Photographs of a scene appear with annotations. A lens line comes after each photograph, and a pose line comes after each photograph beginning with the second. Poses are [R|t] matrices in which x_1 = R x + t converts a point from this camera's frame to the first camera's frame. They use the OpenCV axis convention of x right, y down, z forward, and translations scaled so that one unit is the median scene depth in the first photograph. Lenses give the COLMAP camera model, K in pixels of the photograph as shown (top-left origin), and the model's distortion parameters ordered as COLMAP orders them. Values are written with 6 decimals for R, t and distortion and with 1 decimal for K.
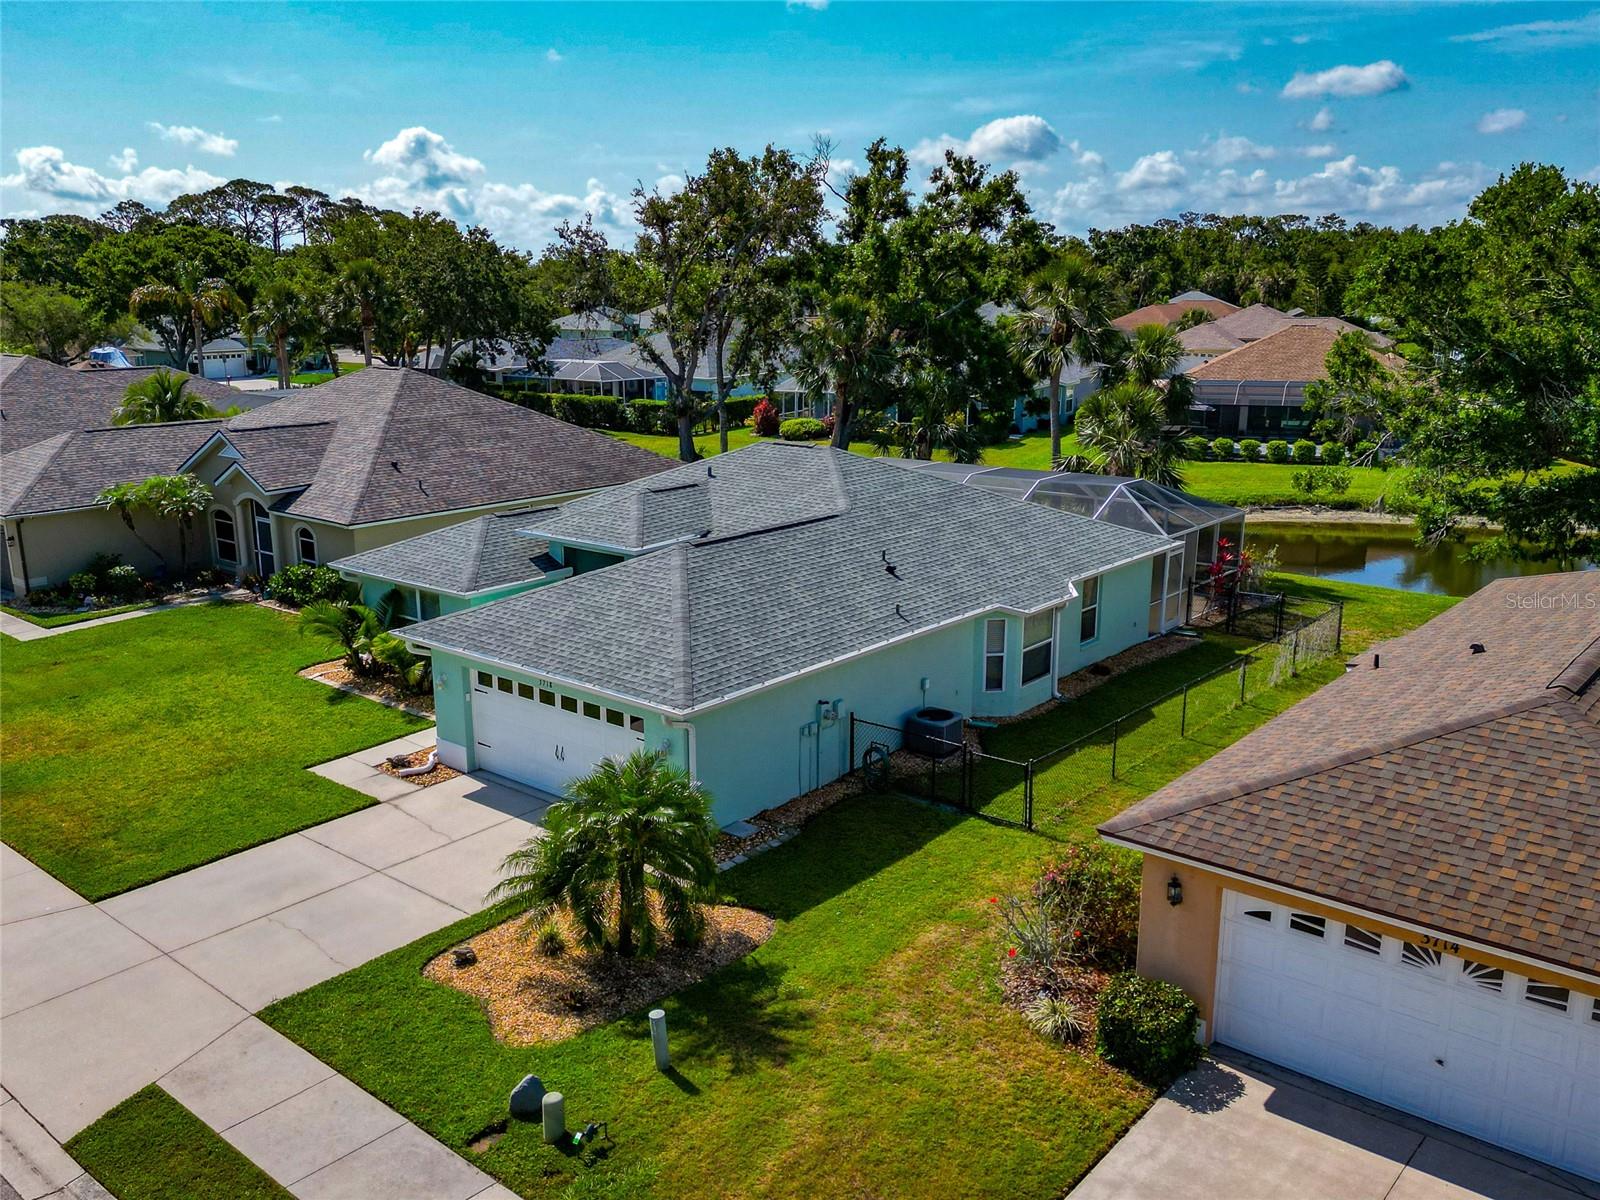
lens RADIAL K [[1348.9, 0, 754.2], [0, 1348.9, 622.5], [0, 0, 1]] dist [0.067461, -0.067666]
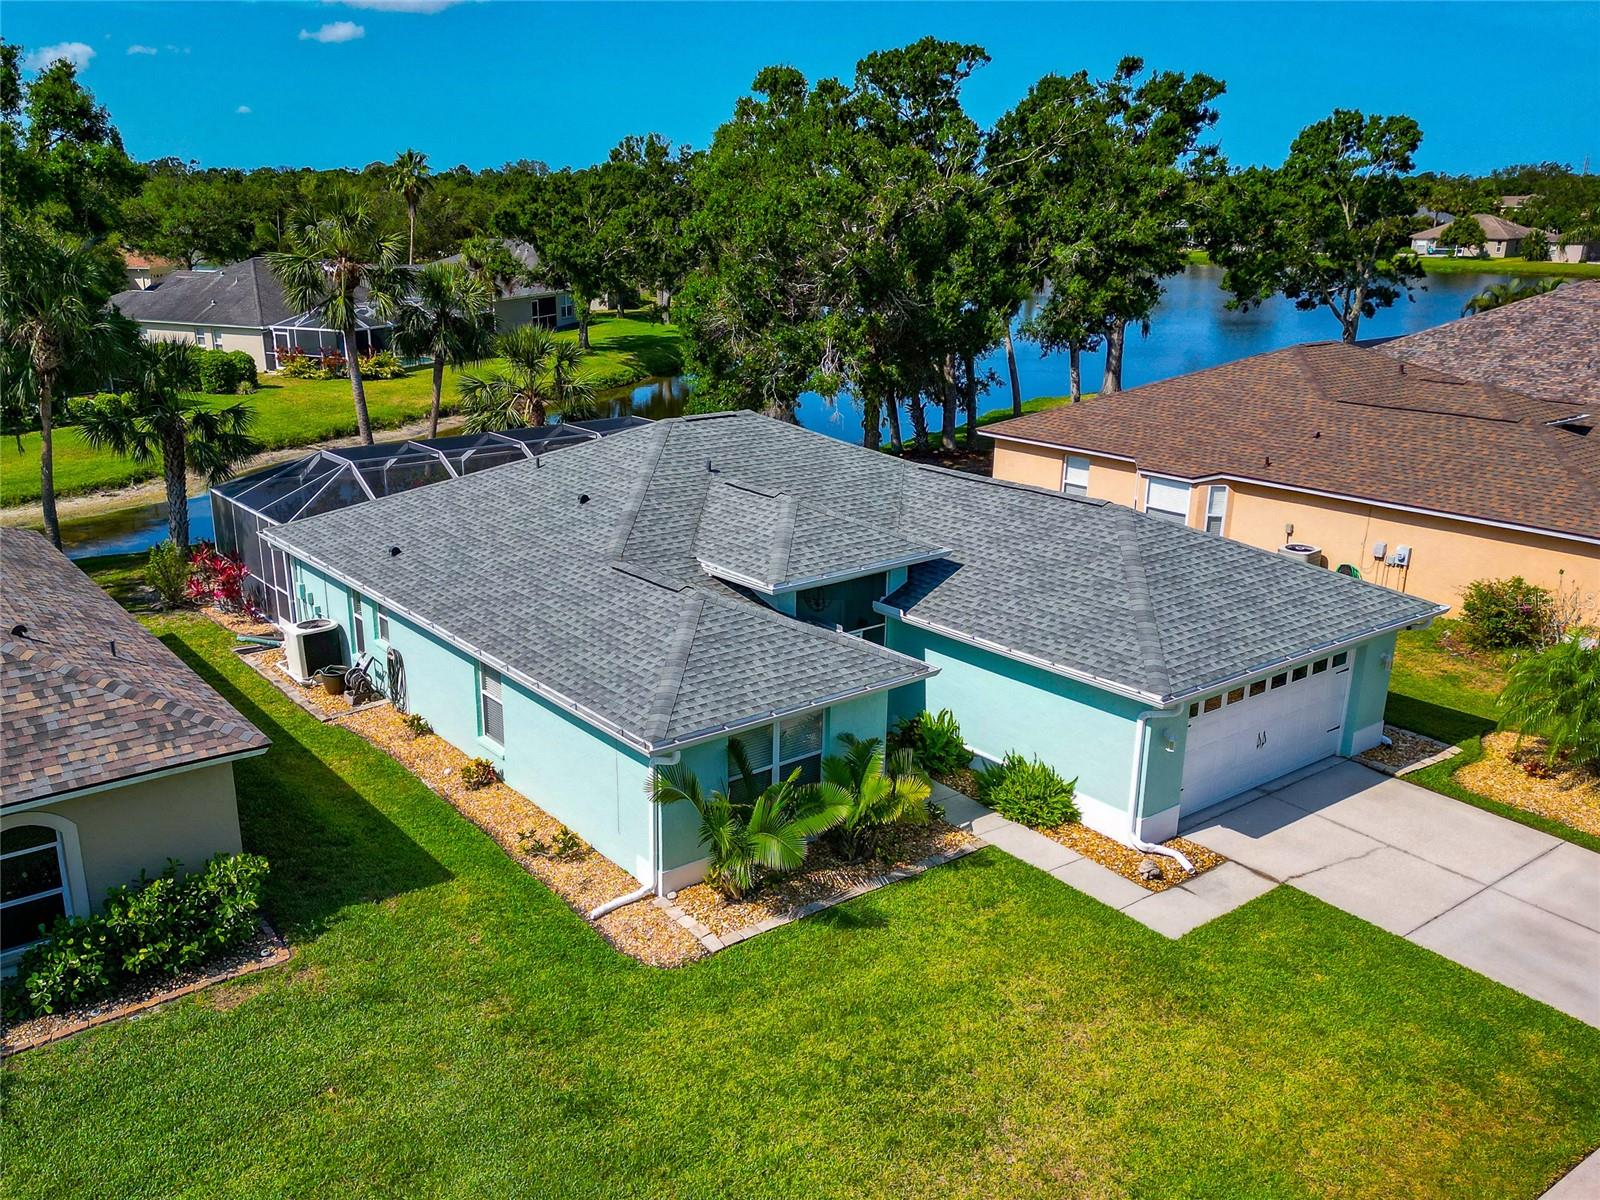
lens RADIAL K [[1322.2, 0, 711.7], [0, 1322.2, 644.4], [0, 0, 1]] dist [0.076505, -0.071110]
pose [[0.214161, -0.301261, 0.929181, -0.800196], [0.239773, 0.938361, 0.248974, -0.212910], [-0.946913, 0.169473, 0.273194, 0.839006]]
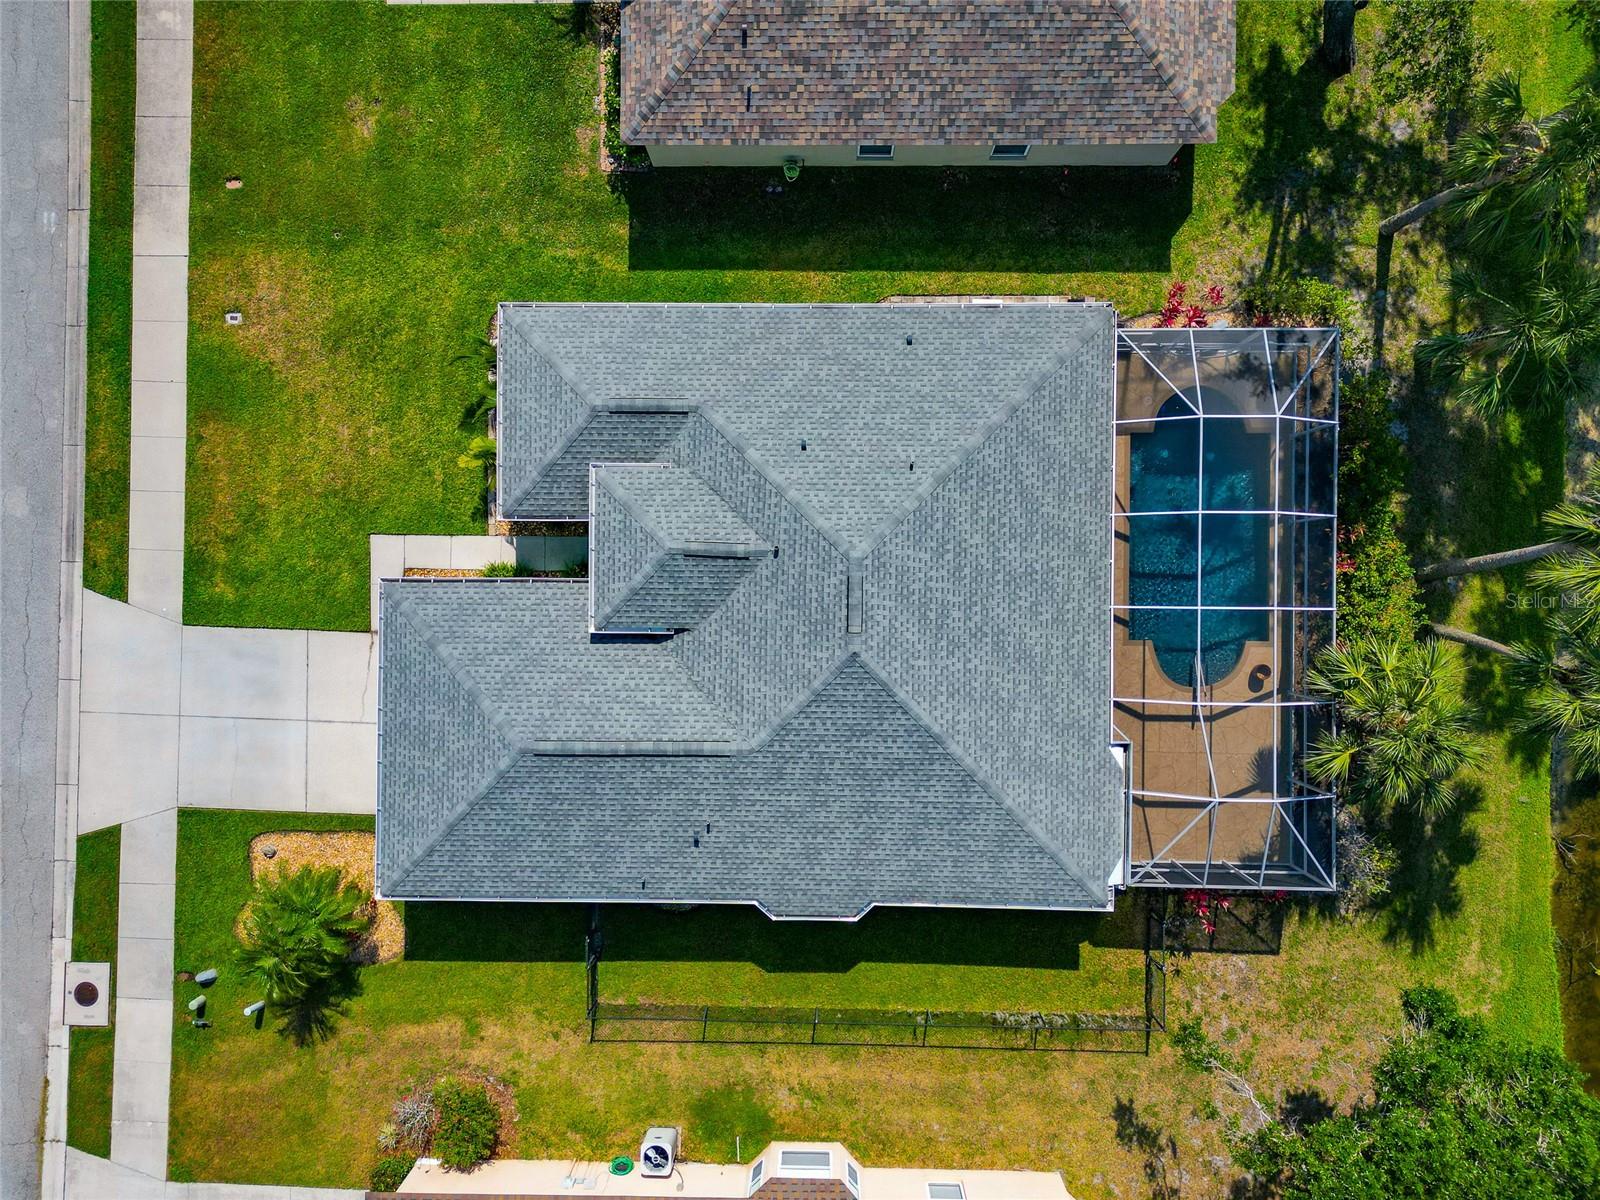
lens RADIAL K [[1130.2, 0, 800.0], [0, 1130.2, 600.0], [0, 0, 1]] dist [0.075621, -0.080466]
pose [[0.653643, 0.756784, 0.005334, -0.000692], [-0.177525, 0.146472, 0.973155, -0.905543], [0.735687, -0.637043, 0.230088, 0.840516]]
